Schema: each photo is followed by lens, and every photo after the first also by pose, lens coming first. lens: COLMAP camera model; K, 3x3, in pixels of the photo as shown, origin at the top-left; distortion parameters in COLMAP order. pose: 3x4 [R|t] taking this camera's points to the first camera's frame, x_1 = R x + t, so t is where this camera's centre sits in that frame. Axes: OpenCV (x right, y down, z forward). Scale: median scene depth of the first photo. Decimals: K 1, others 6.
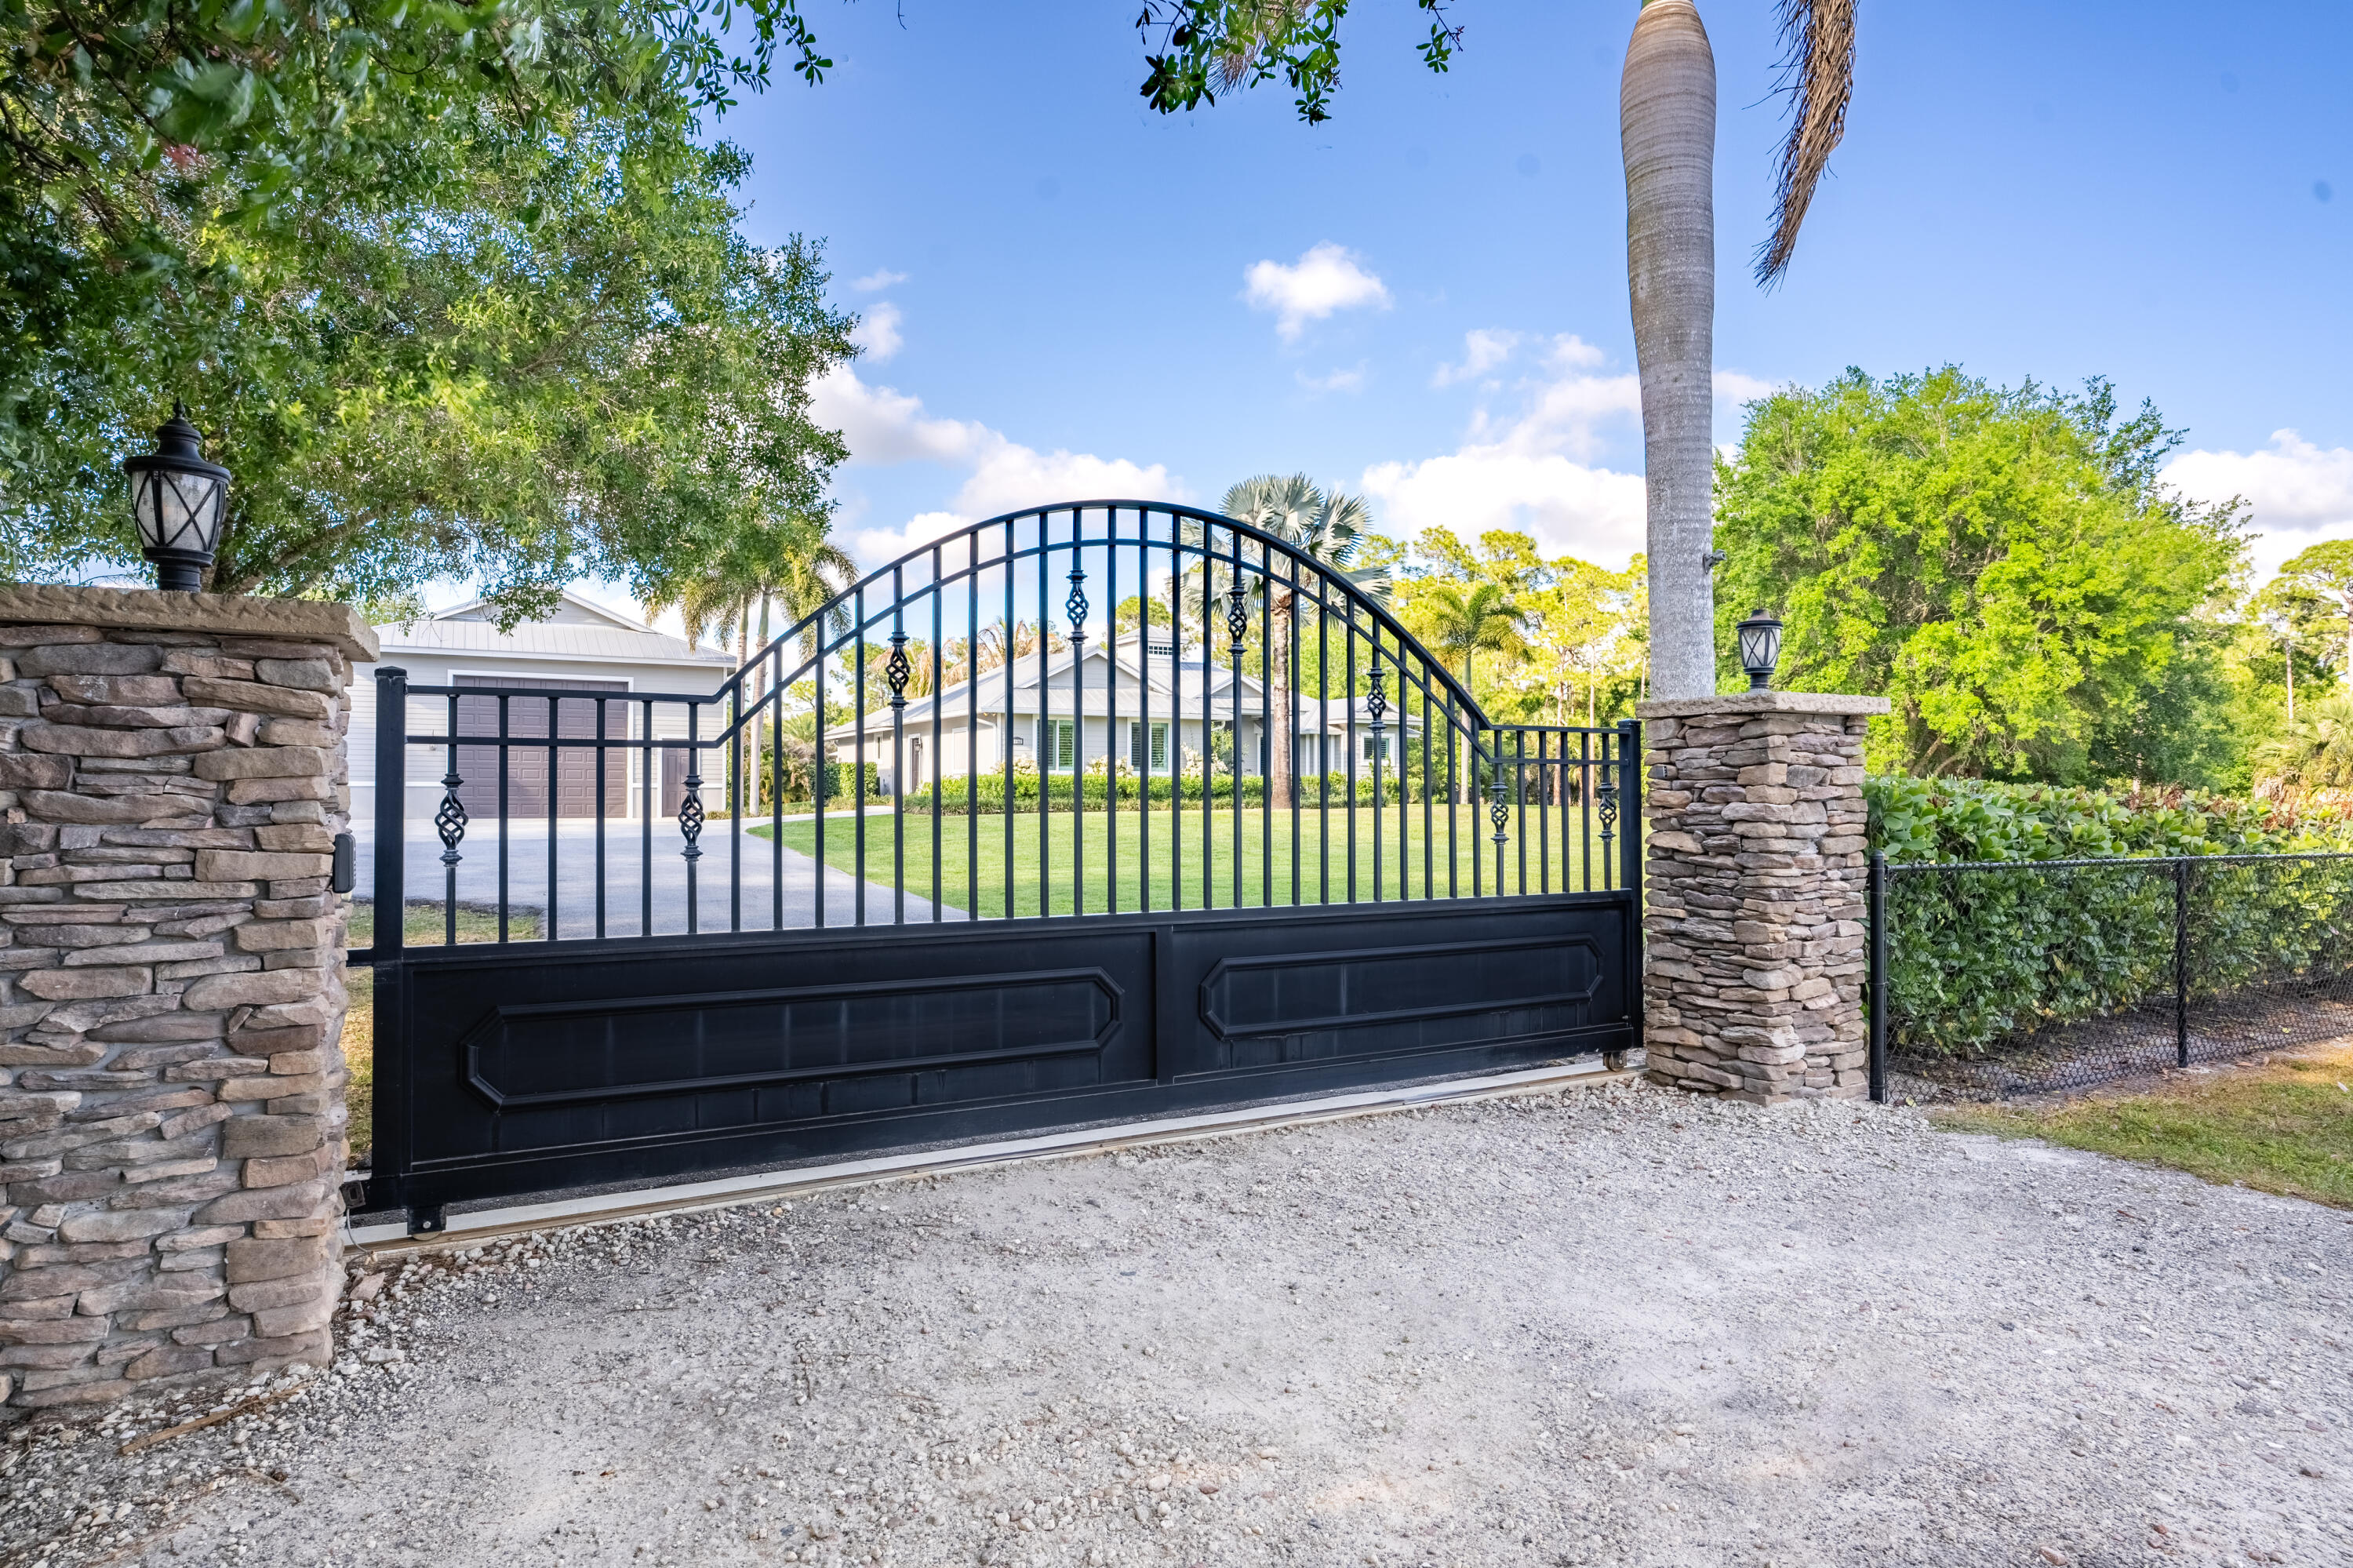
lens RADIAL K [[1280.5, 0, 1176.5], [0, 1280.5, 784.0], [0, 0, 1]] dist [-0.000411, 0.000754]
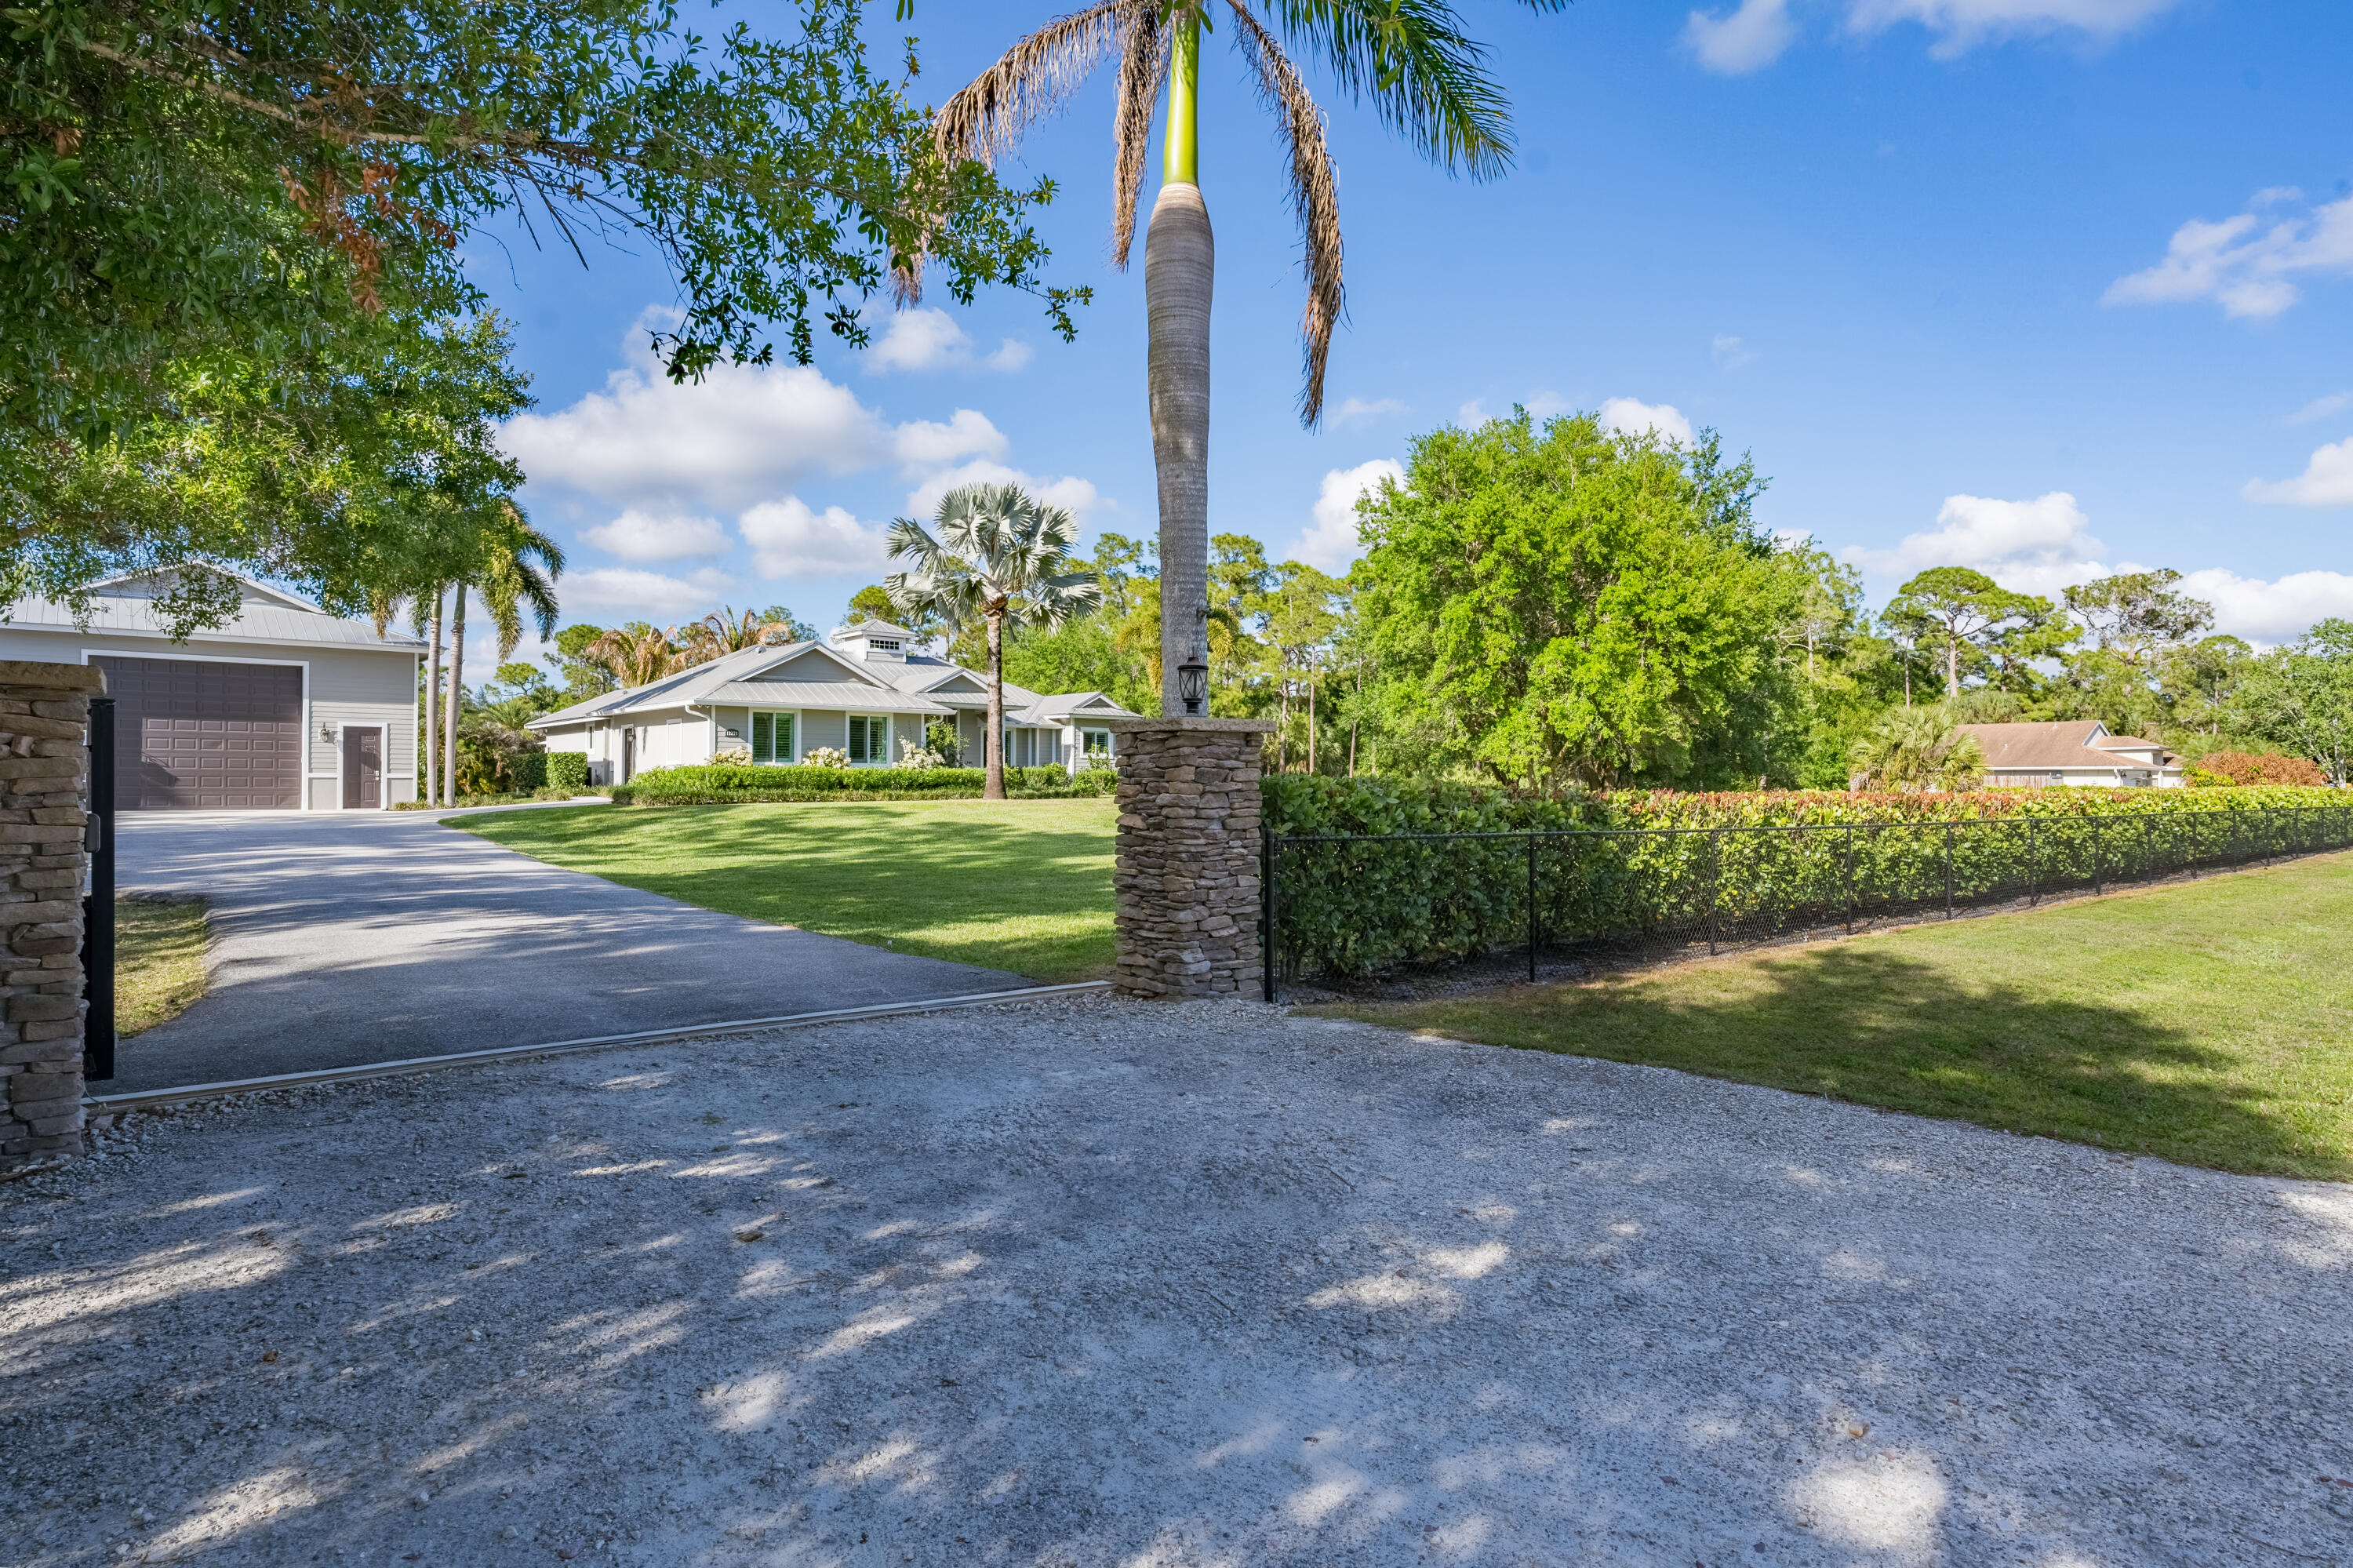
lens RADIAL K [[1298.6, 0, 1176.5], [0, 1298.6, 784.0], [0, 0, 1]] dist [0.016145, -0.000030]
pose [[0.983579, 0.001753, 0.180471, 0.040726], [-0.003075, 0.999970, 0.007049, -0.001406], [-0.180453, -0.007489, 0.983555, -0.092832]]
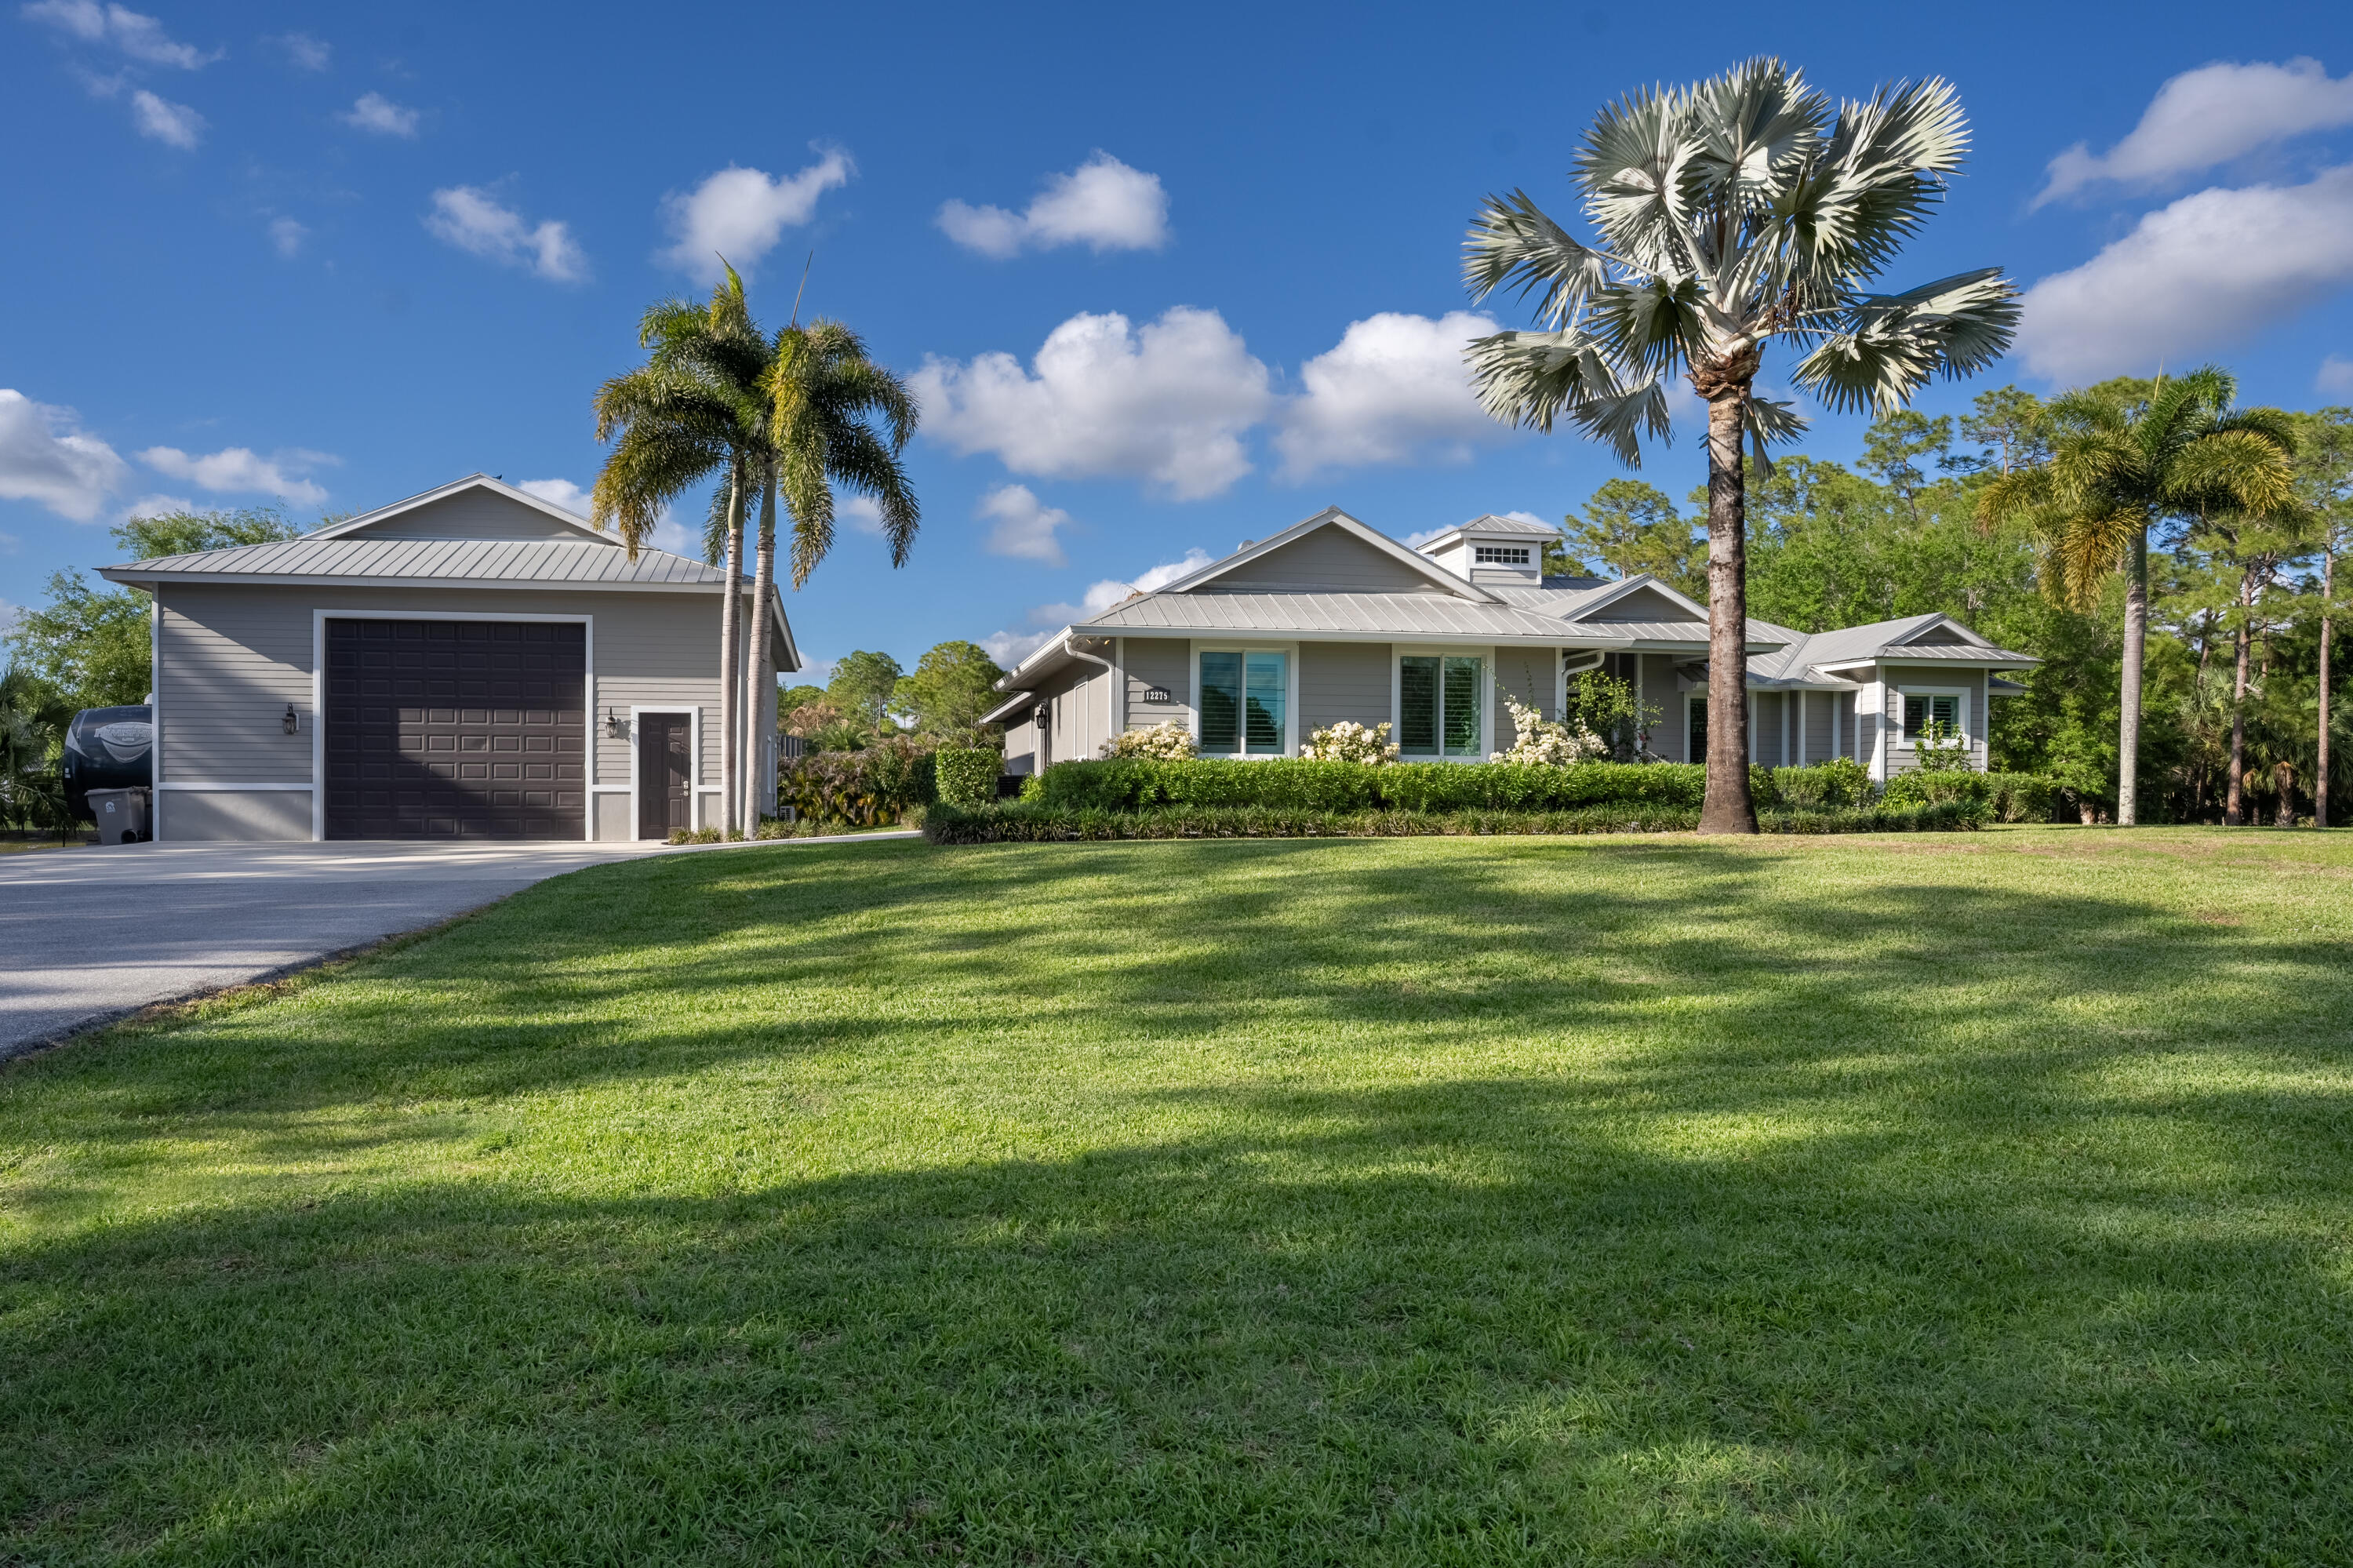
lens RADIAL K [[1351.9, 0, 1118.9], [0, 1351.9, 822.7], [0, 0, 1]] dist [-0.082921, 0.060266]
pose [[0.936563, 0.004352, -0.350473, 0.052245], [0.001572, 0.999861, 0.016617, 0.008835], [0.350497, -0.016114, 0.936425, 0.562075]]
